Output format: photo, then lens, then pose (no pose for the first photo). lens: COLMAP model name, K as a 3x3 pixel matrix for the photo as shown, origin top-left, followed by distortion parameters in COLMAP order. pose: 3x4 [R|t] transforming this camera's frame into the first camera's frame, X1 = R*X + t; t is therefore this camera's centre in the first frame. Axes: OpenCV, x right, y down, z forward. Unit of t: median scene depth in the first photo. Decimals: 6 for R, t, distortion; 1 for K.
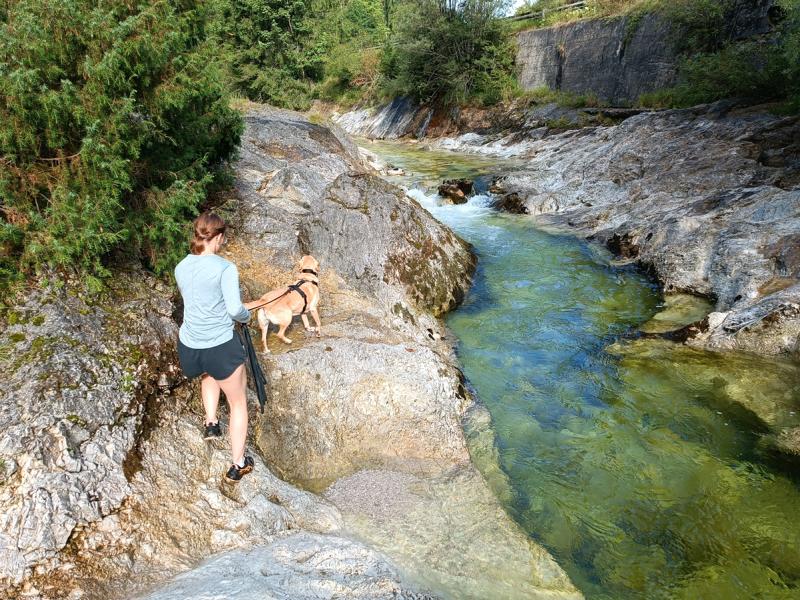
lens RADIAL K [[580.2, 0, 406.4], [0, 580.2, 298.1], [0, 0, 1]] dist [0.045663, -0.033079]
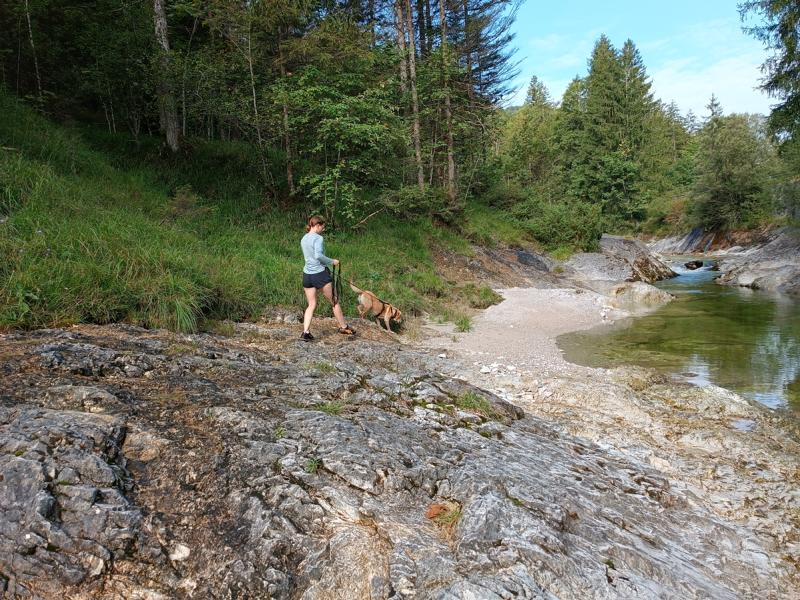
lens RADIAL K [[580.2, 0, 406.4], [0, 580.2, 298.1], [0, 0, 1]] dist [0.045663, -0.033079]
pose [[0.855373, 0.013193, -0.517844, 0.114515], [-0.130566, 0.972891, -0.190883, 0.189005], [0.501287, 0.230889, 0.833907, -0.513976]]
